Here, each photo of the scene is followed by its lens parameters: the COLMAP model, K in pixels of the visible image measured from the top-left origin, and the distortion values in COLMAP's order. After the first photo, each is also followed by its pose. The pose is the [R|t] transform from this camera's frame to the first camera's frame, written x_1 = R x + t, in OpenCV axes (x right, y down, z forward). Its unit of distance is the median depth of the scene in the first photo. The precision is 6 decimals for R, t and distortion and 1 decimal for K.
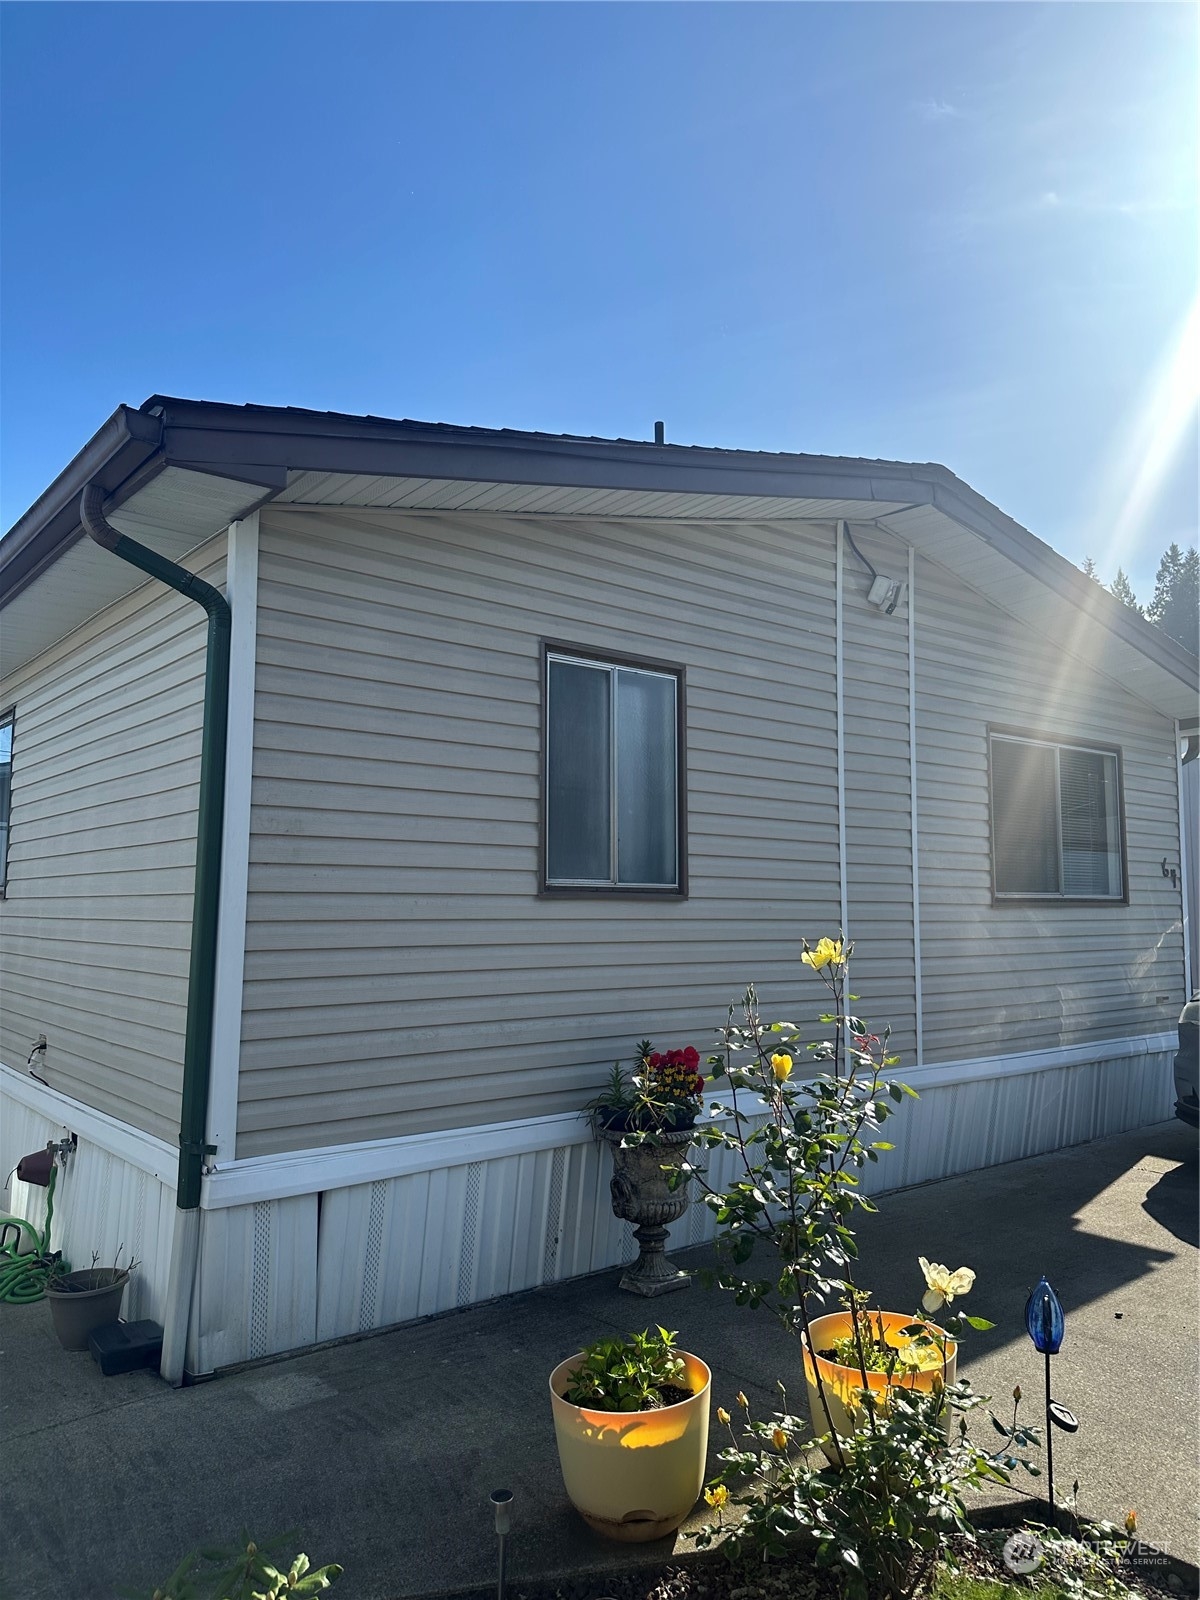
lens RADIAL K [[1122.2, 0, 579.6], [0, 1122.2, 825.7], [0, 0, 1]] dist [0.106400, -0.182003]
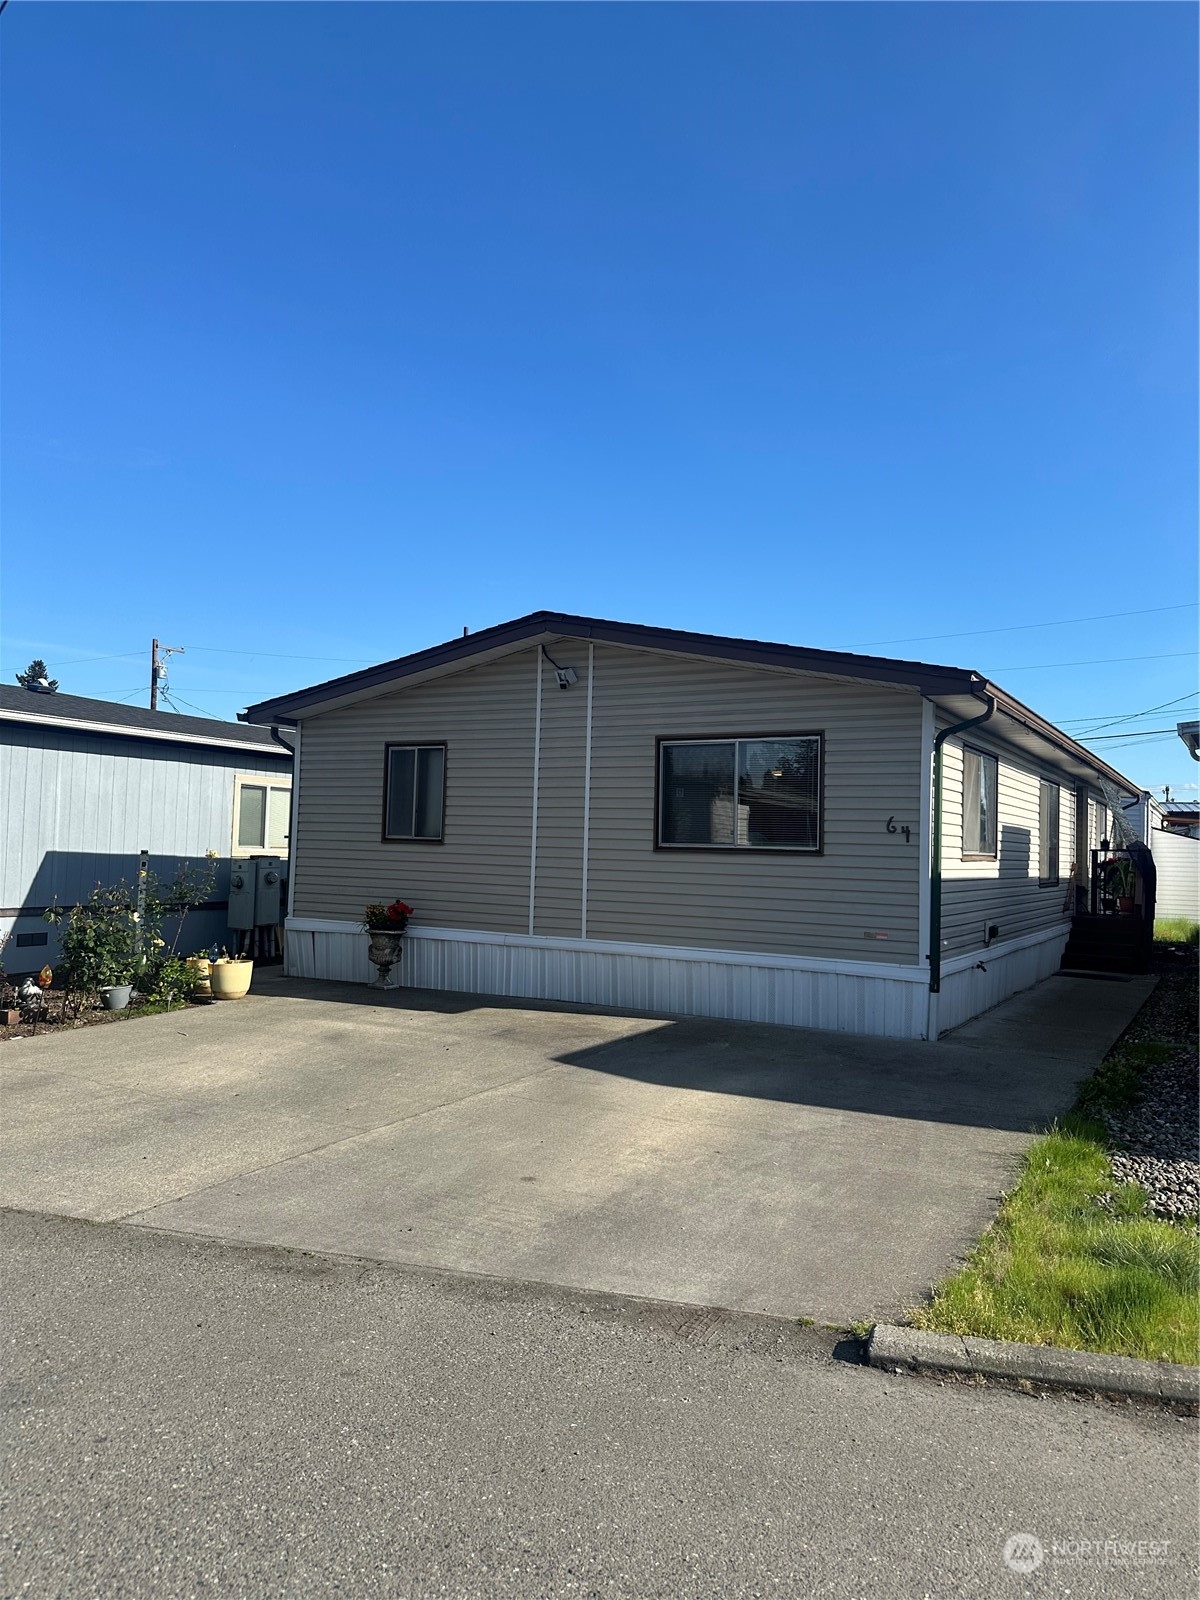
lens RADIAL K [[1122.2, 0, 579.6], [0, 1122.2, 825.7], [0, 0, 1]] dist [0.106400, -0.182003]
pose [[0.356796, -0.013651, -0.934083, 2.524329], [0.043439, 0.999054, 0.001992, 0.038713], [0.933172, -0.041286, 0.357051, 0.478252]]
